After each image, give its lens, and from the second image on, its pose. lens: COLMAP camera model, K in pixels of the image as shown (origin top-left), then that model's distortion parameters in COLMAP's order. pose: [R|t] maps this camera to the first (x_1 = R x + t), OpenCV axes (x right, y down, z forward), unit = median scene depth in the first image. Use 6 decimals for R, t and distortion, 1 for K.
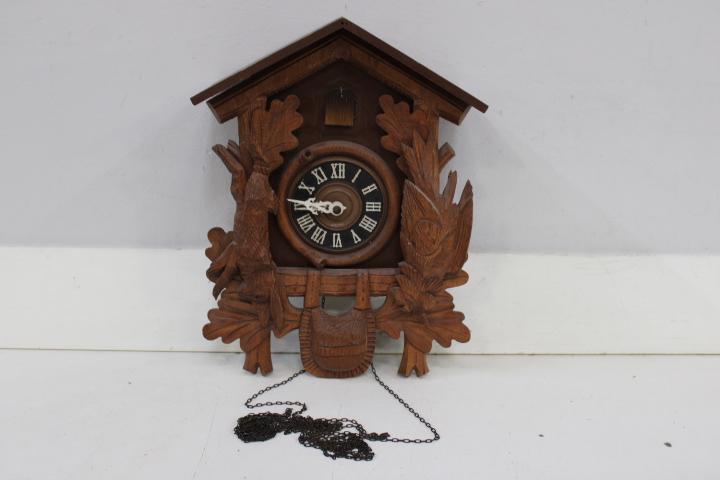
lens RADIAL K [[757.5, 0, 361.5], [0, 757.5, 240.6], [0, 0, 1]] dist [-0.094322, 0.000000]
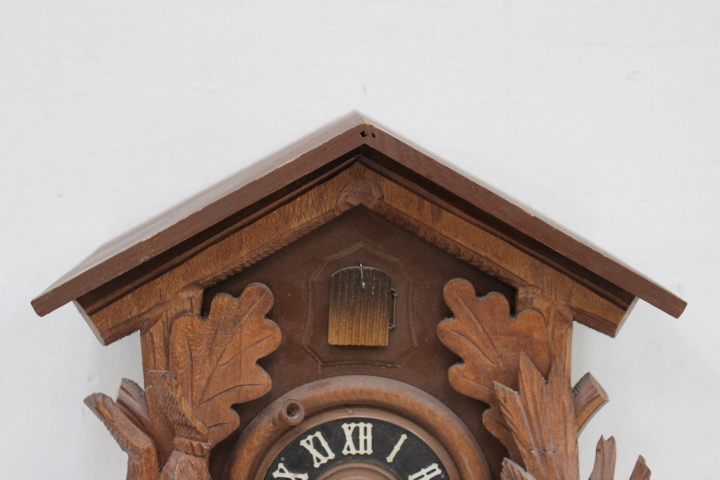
lens RADIAL K [[1124.9, 0, 356.1], [0, 1124.9, 247.0], [0, 0, 1]] dist [-0.015865, 0.000000]
pose [[0.999662, -0.021012, -0.015301, -0.018615], [0.018699, 0.990231, -0.138178, -0.113052], [0.018055, 0.137845, 0.990289, 0.295855]]
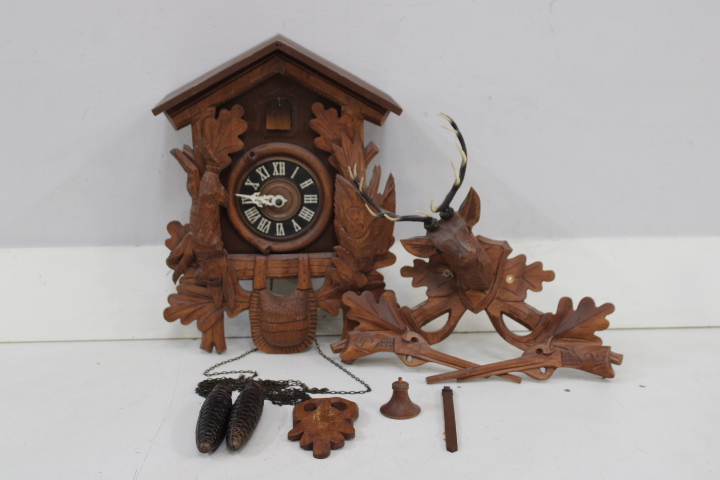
lens RADIAL K [[964.5, 0, 371.0], [0, 964.5, 233.4], [0, 0, 1]] dist [-0.071025, 0.000000]
pose [[0.998601, -0.031529, 0.042459, 0.044126], [0.033354, 0.998519, -0.042986, 0.075106], [-0.041041, 0.044342, 0.998173, -0.475324]]
